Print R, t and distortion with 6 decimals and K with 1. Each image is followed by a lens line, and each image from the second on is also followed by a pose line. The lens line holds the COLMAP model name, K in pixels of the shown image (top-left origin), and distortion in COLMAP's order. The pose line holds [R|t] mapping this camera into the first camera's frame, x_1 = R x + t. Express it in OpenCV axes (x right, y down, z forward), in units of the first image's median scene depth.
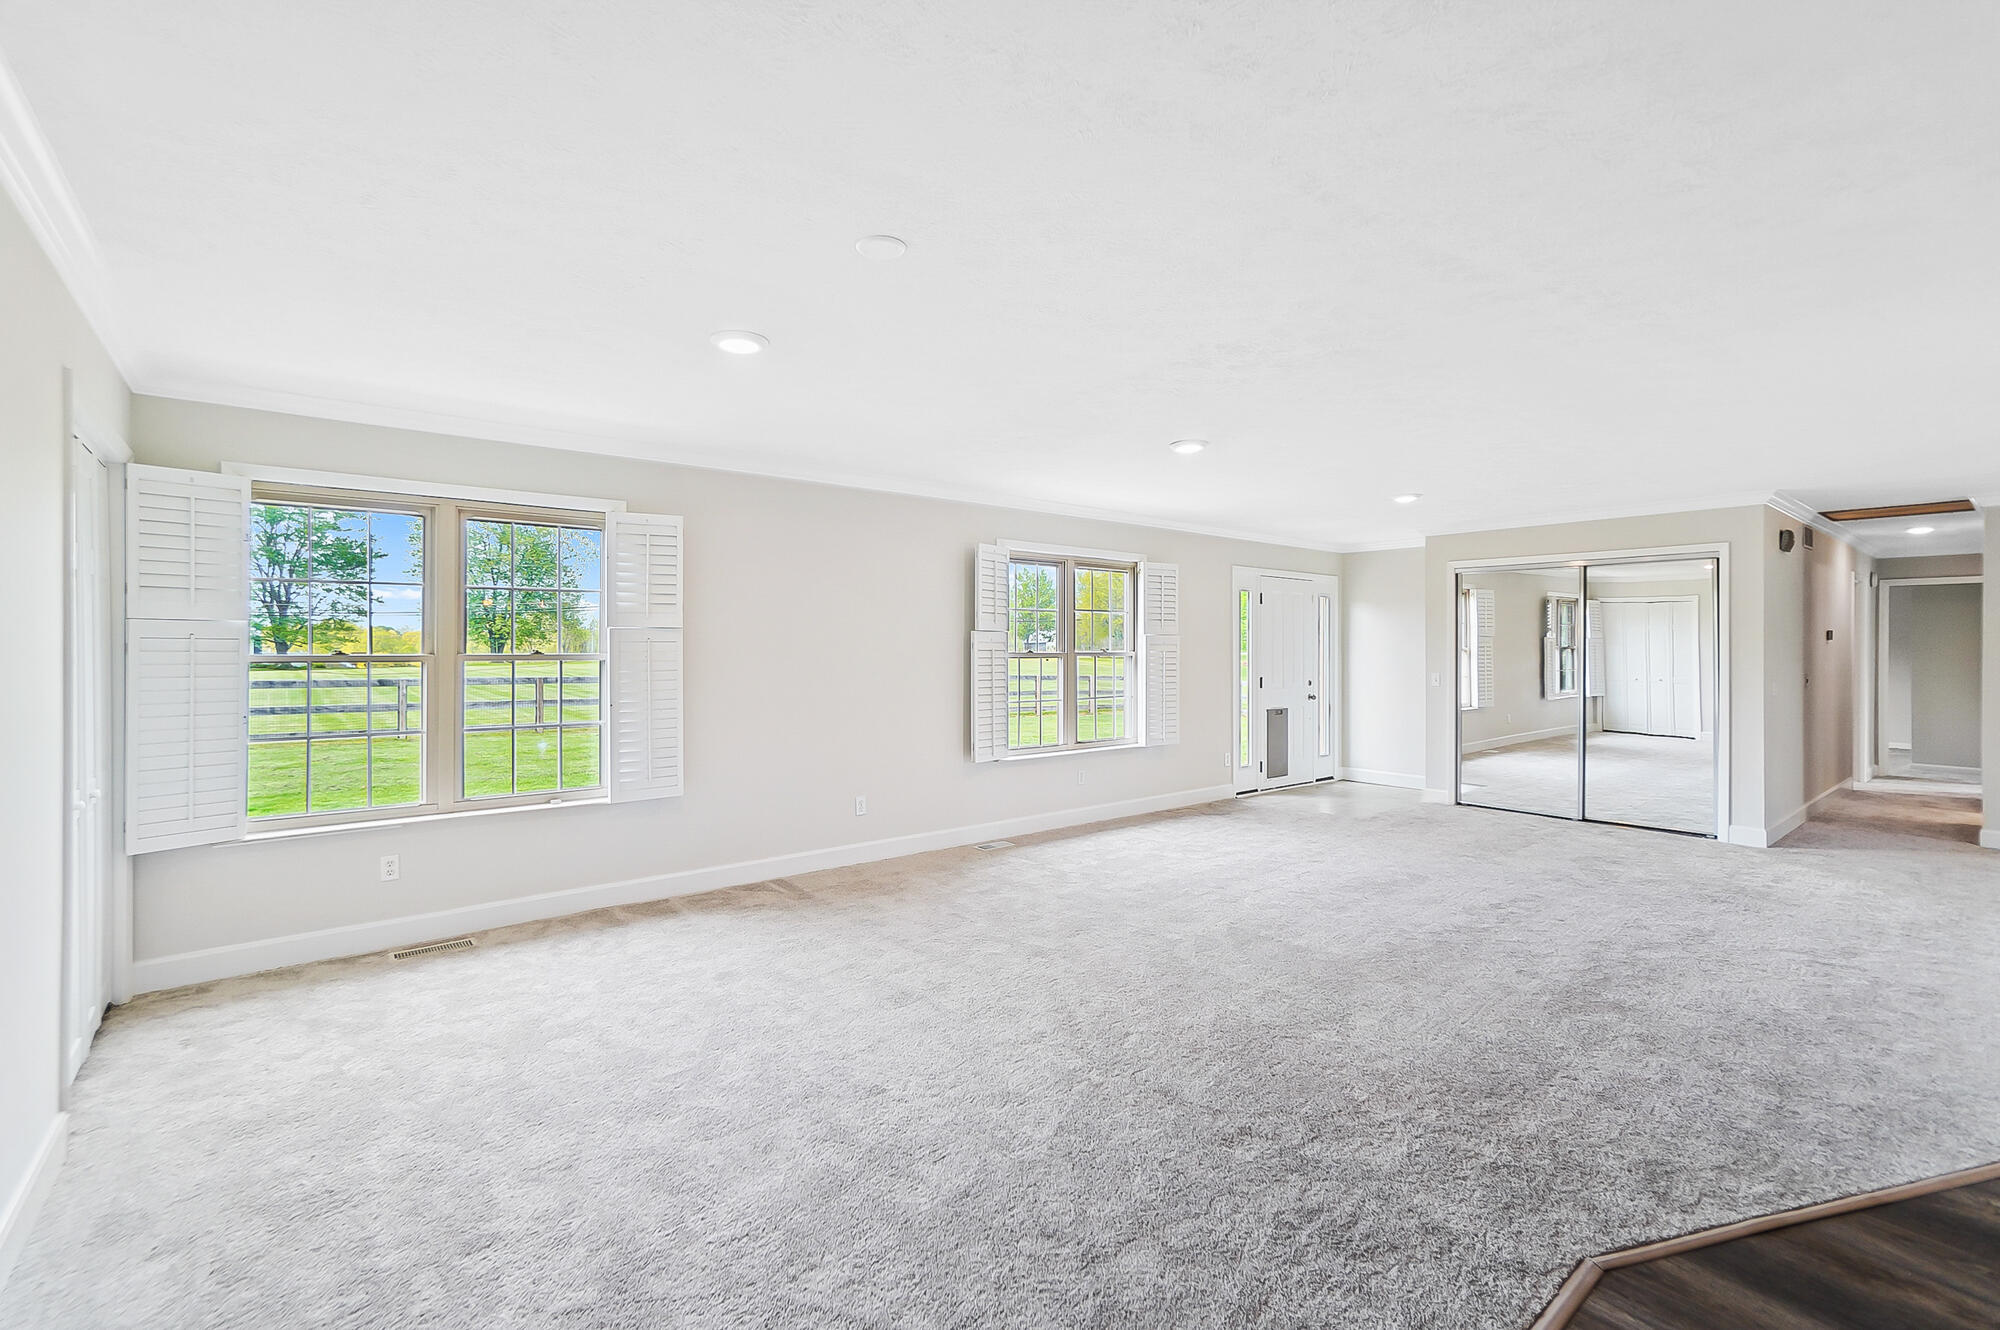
lens RADIAL K [[875.3, 0, 1004.3], [0, 875.3, 654.4], [0, 0, 1]] dist [0.000528, 0.000116]
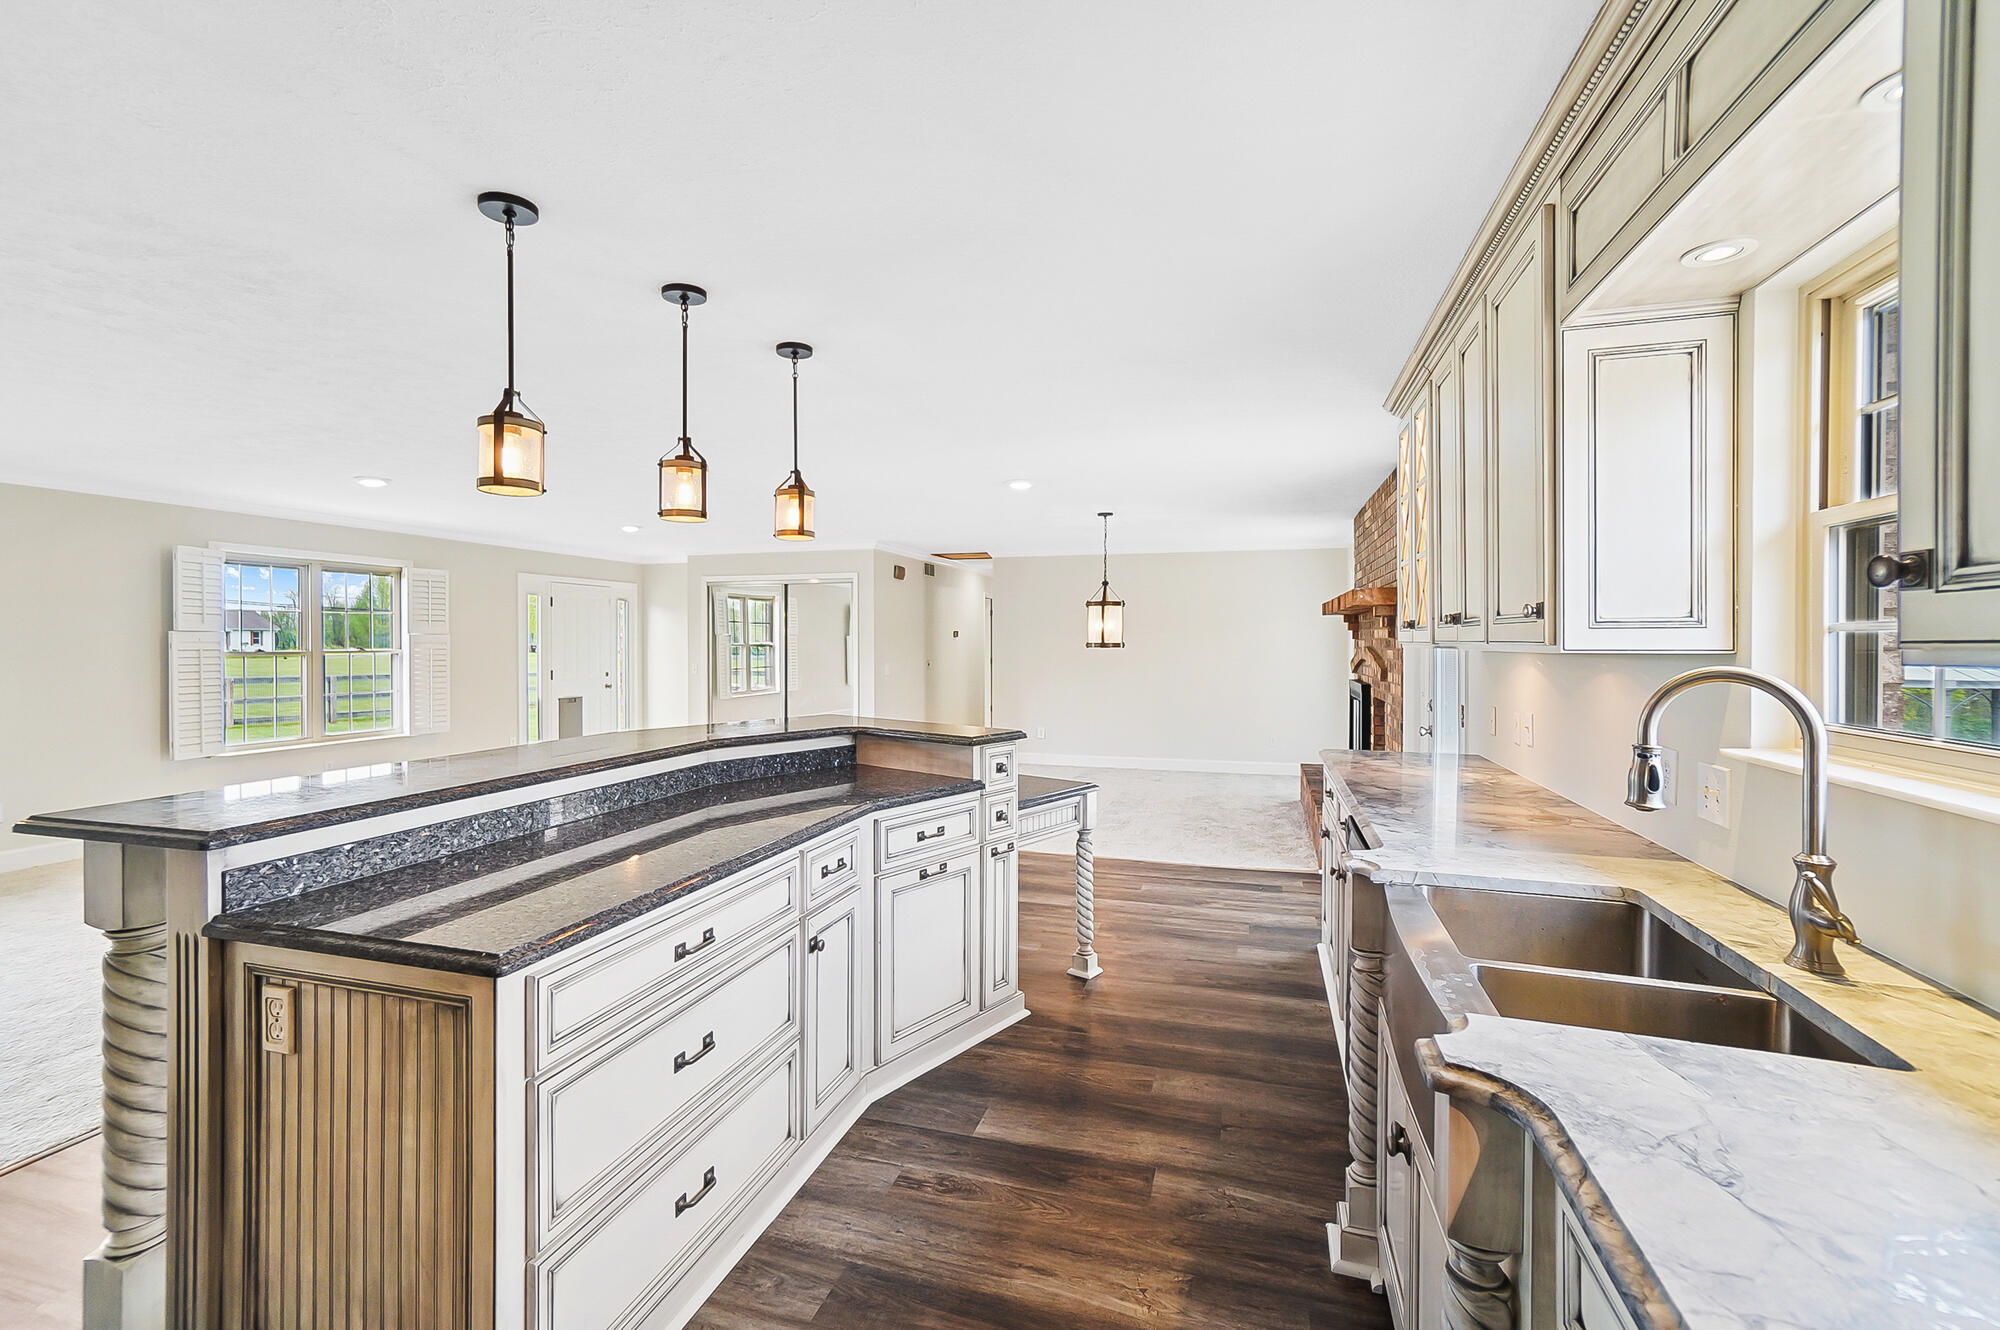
lens RADIAL K [[875.3, 0, 990.1], [0, 875.3, 648.8], [0, 0, 1]] dist [0.000528, 0.000116]
pose [[0.834121, -0.009363, 0.551502, 0.168832], [0.009001, 0.999954, 0.003363, -0.000734], [-0.551508, 0.002159, 0.834167, -0.323554]]
